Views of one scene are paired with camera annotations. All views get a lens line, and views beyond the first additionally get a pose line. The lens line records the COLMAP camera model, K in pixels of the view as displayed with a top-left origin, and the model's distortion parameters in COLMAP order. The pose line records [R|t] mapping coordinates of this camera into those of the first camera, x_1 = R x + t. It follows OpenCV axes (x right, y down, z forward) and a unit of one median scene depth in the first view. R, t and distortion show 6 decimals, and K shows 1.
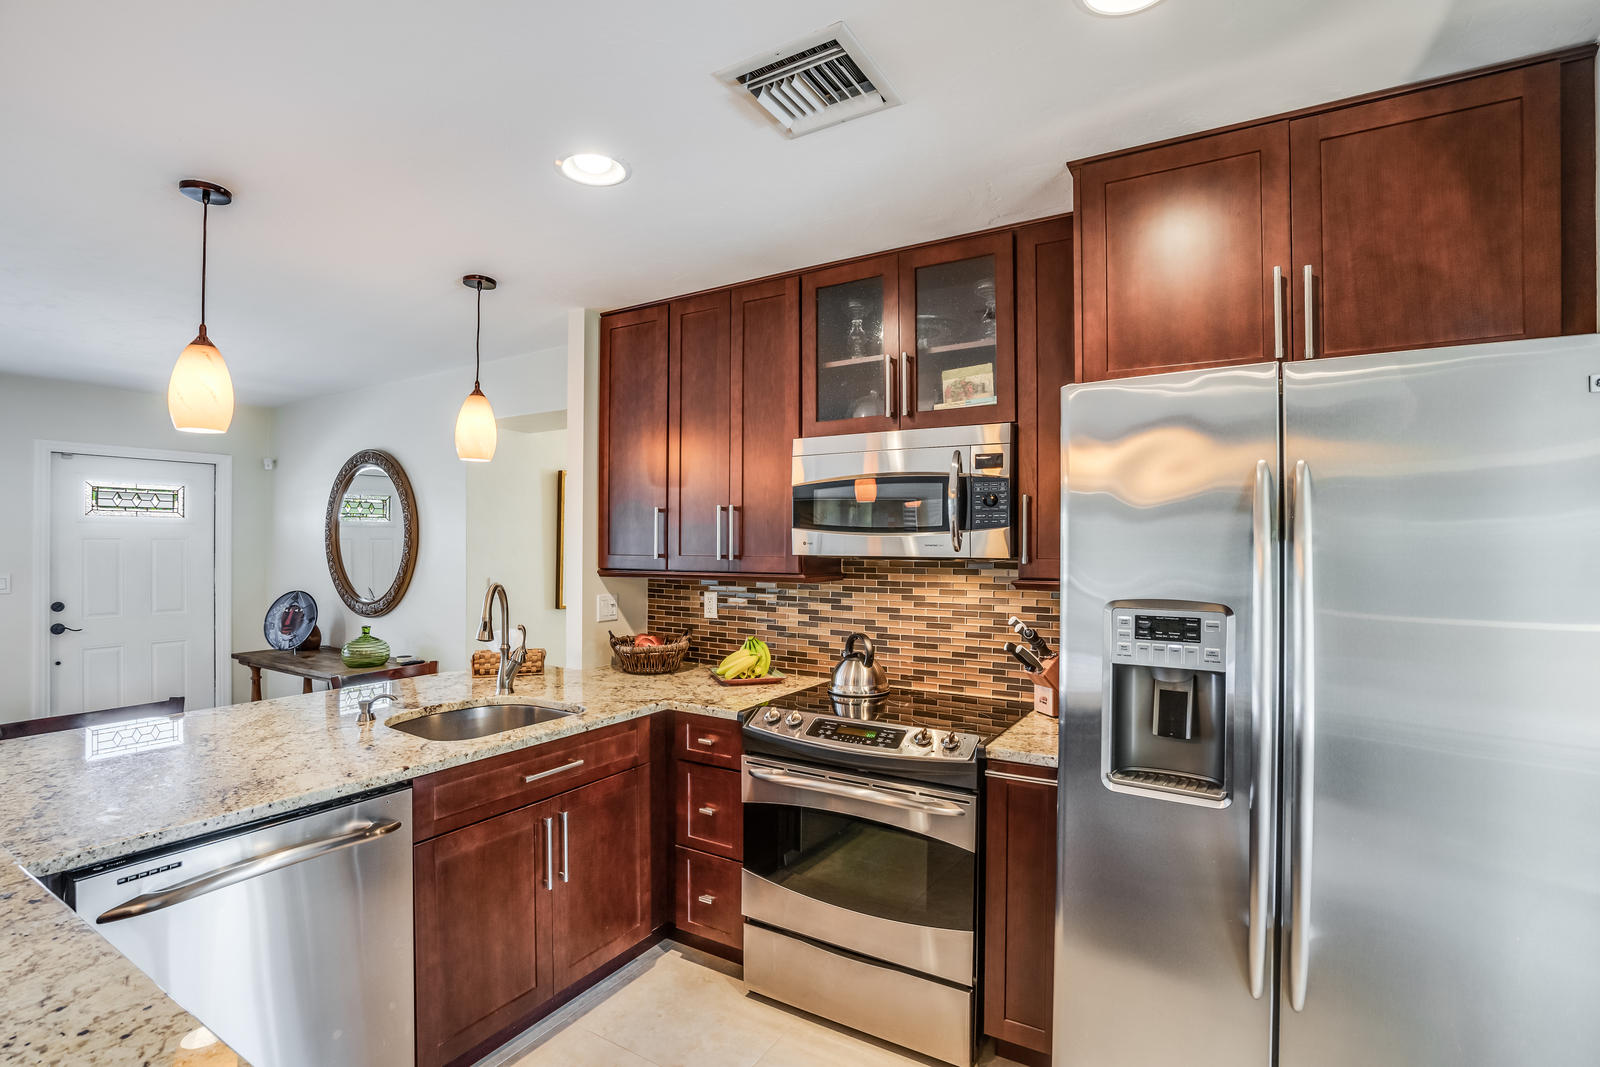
lens RADIAL K [[738.3, 0, 804.1], [0, 738.3, 537.2], [0, 0, 1]] dist [-0.013877, 0.003497]
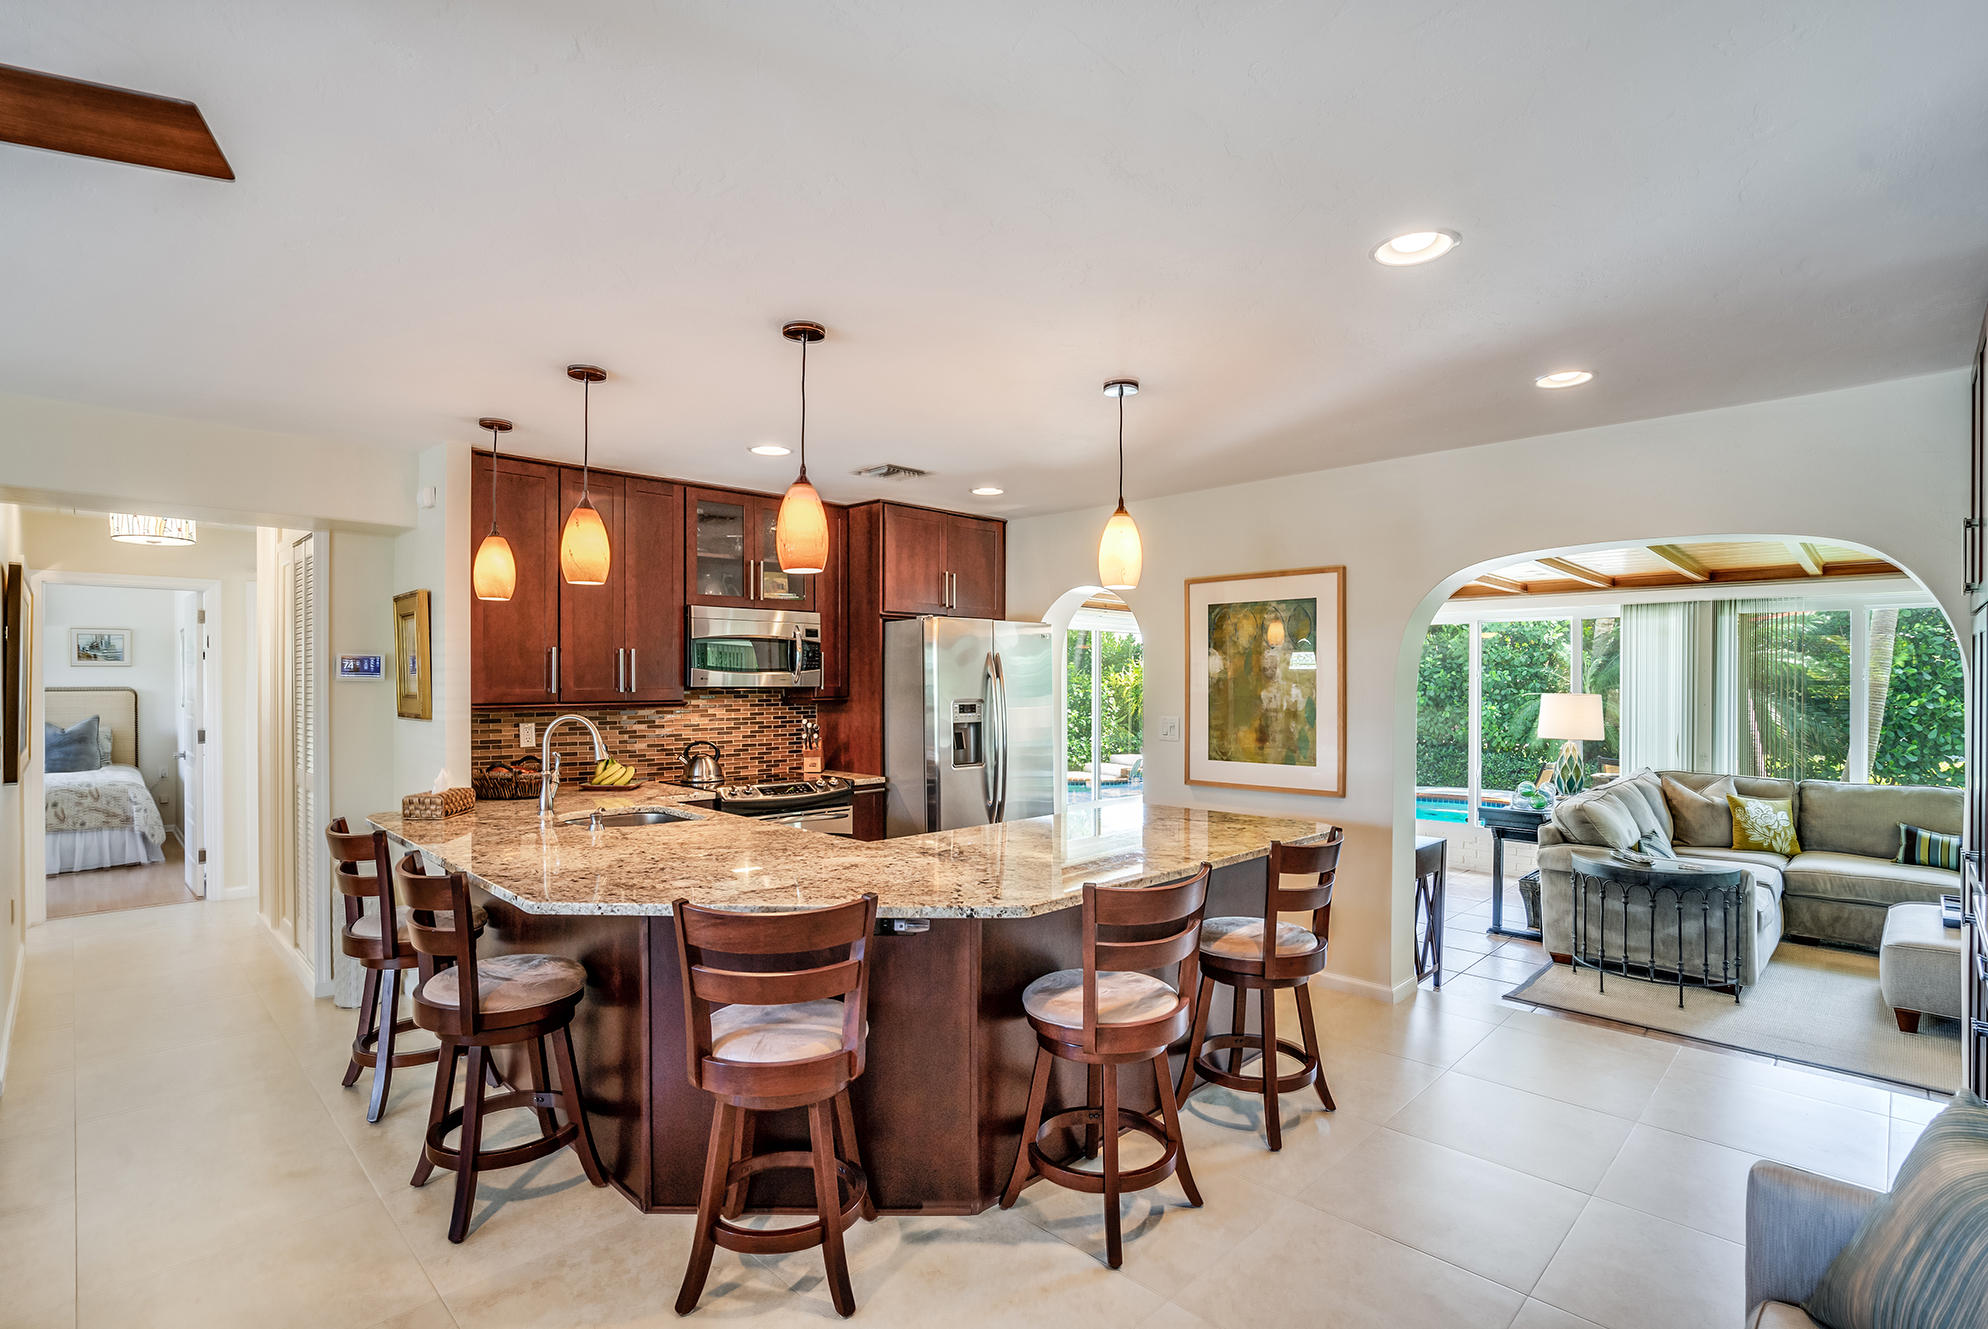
lens RADIAL K [[917.4, 0, 1009.9], [0, 917.4, 673.6], [0, 0, 1]] dist [-0.013877, 0.003497]
pose [[0.228213, 0.003337, 0.973606, -1.500093], [-0.013280, 0.999912, -0.000315, -0.008226], [-0.973521, -0.012858, 0.228237, 0.006361]]
